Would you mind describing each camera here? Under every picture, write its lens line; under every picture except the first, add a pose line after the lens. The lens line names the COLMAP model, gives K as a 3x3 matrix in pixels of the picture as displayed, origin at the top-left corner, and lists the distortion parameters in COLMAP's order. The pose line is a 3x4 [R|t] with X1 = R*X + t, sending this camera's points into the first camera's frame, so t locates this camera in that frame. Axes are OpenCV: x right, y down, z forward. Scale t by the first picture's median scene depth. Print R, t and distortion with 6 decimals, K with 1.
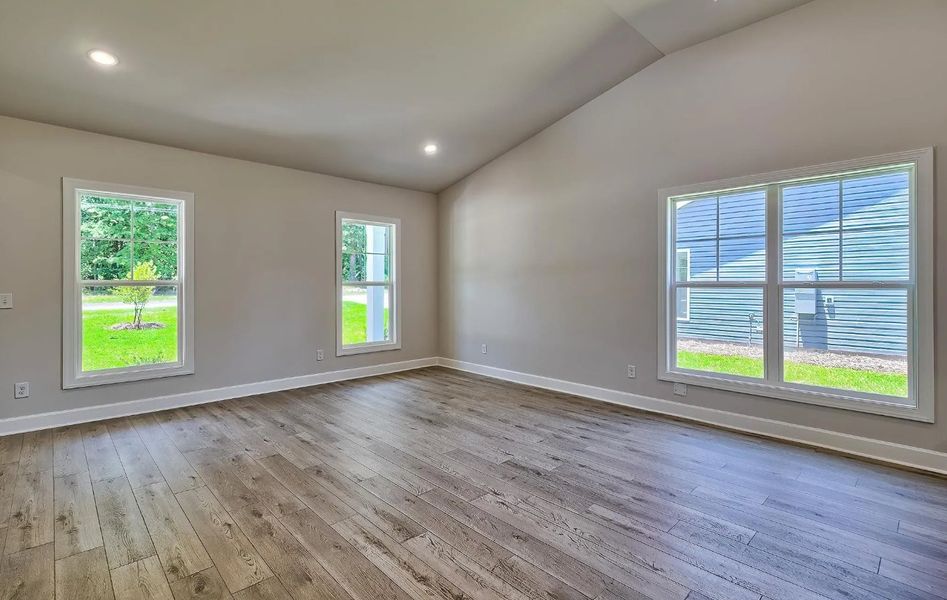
lens RADIAL K [[438.6, 0, 470.8], [0, 438.6, 286.6], [0, 0, 1]] dist [0.015867, 0.000276]
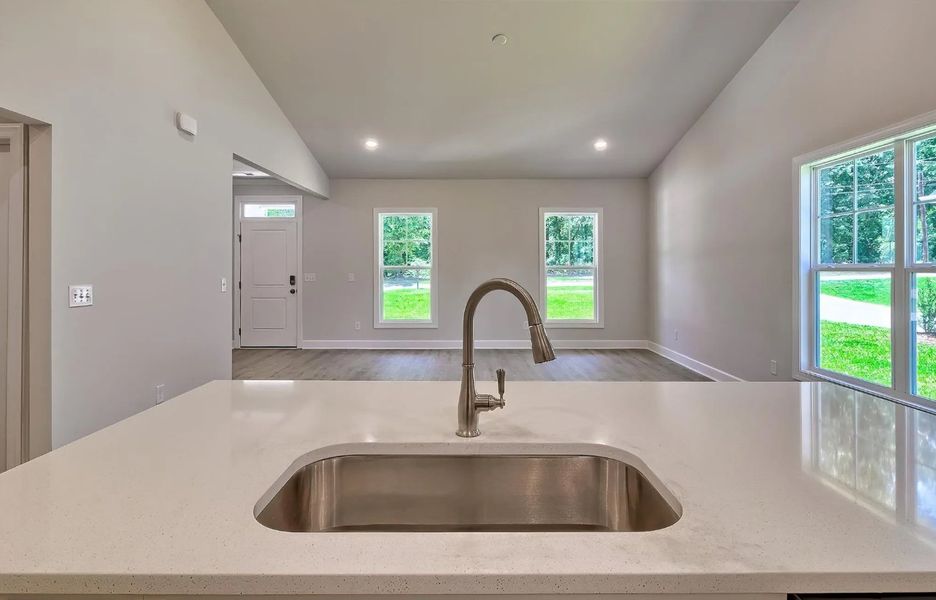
lens RADIAL K [[481.8, 0, 481.0], [0, 481.8, 269.4], [0, 0, 1]] dist [-0.019893, 0.000249]
pose [[0.734841, -0.000392, -0.678239, 0.660687], [-0.000863, 0.999998, -0.001514, -0.000263], [0.678239, 0.001698, 0.734840, -0.105361]]
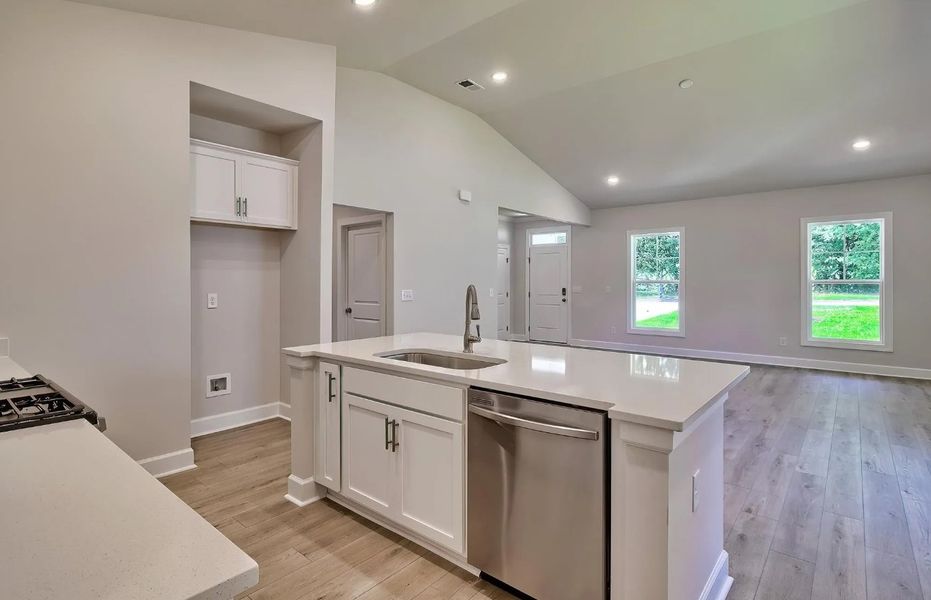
lens RADIAL K [[466.2, 0, 467.1], [0, 466.2, 285.2], [0, 0, 1]] dist [-0.014969, 0.000455]
pose [[0.108270, 0.004205, -0.994113, 1.096243], [-0.006529, 0.999972, 0.003518, 0.002227], [0.994100, 0.006109, 0.108294, 0.025833]]
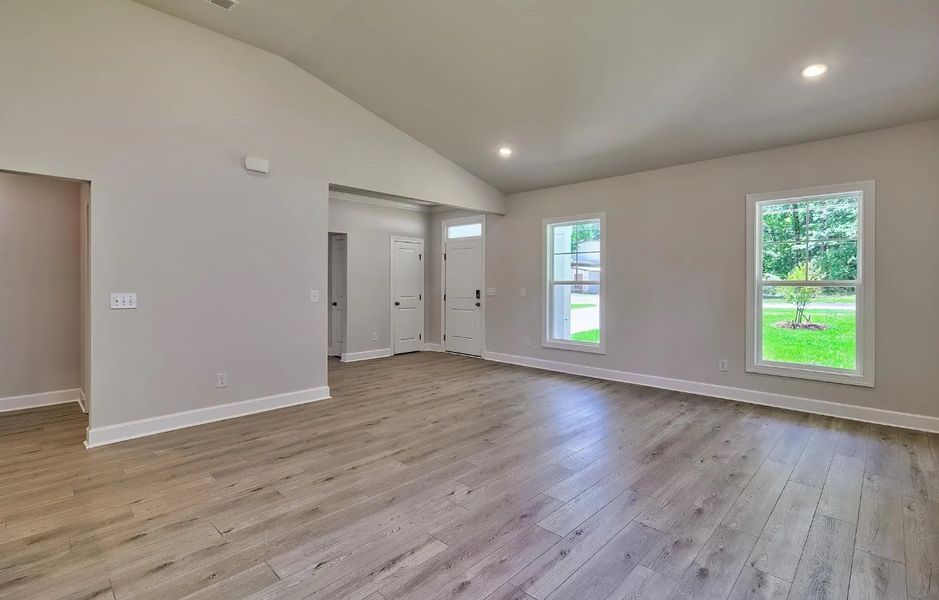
lens RADIAL K [[441.6, 0, 477.3], [0, 441.6, 283.3], [0, 0, 1]] dist [-0.003913, -0.000330]
pose [[0.052217, -0.001018, -0.998635, 0.692106], [-0.008684, 0.999961, -0.001473, -0.002396], [0.998598, 0.008749, 0.052206, 0.623635]]
